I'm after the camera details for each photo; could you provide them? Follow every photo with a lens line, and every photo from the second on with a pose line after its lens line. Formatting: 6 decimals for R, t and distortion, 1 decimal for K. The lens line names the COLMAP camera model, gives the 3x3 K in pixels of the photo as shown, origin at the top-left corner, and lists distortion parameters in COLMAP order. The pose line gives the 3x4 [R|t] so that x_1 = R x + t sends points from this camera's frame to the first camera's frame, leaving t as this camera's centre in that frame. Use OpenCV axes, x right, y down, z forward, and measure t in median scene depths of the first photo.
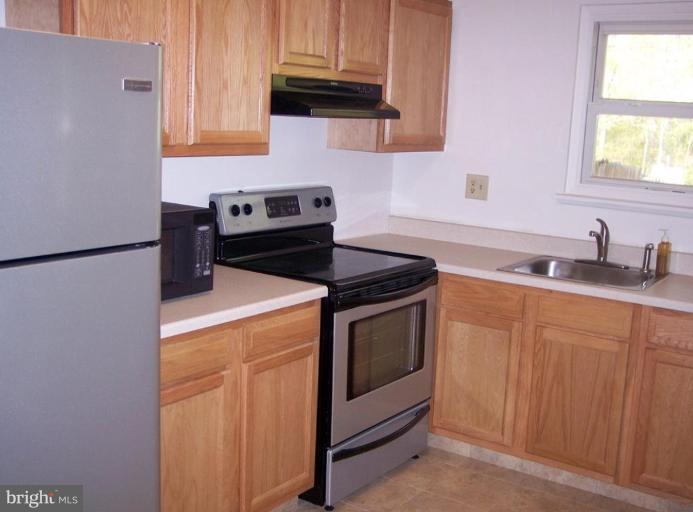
lens RADIAL K [[802.6, 0, 346.5], [0, 802.6, 256.0], [0, 0, 1]] dist [-0.114520, 0.014376]
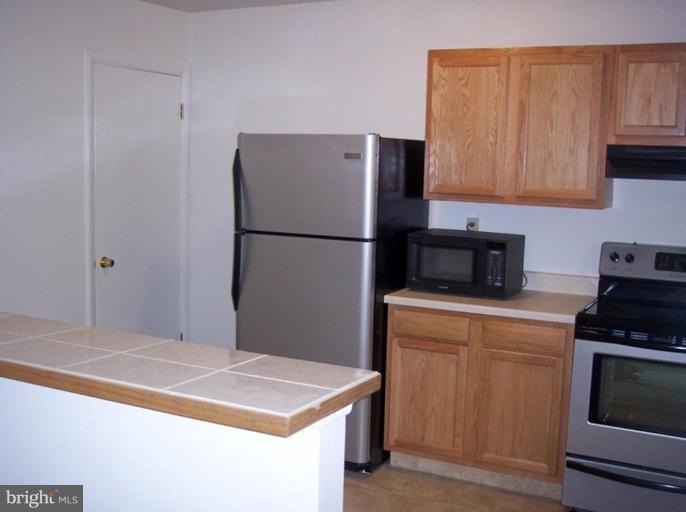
lens RADIAL K [[763.1, 0, 343.0], [0, 763.1, 256.0], [0, 0, 1]] dist [-0.090592, 0.014092]
pose [[0.173064, 0.079685, -0.981682, 1.070172], [-0.191550, 0.980413, 0.045813, -0.036689], [0.966104, 0.180112, 0.184938, 0.453070]]
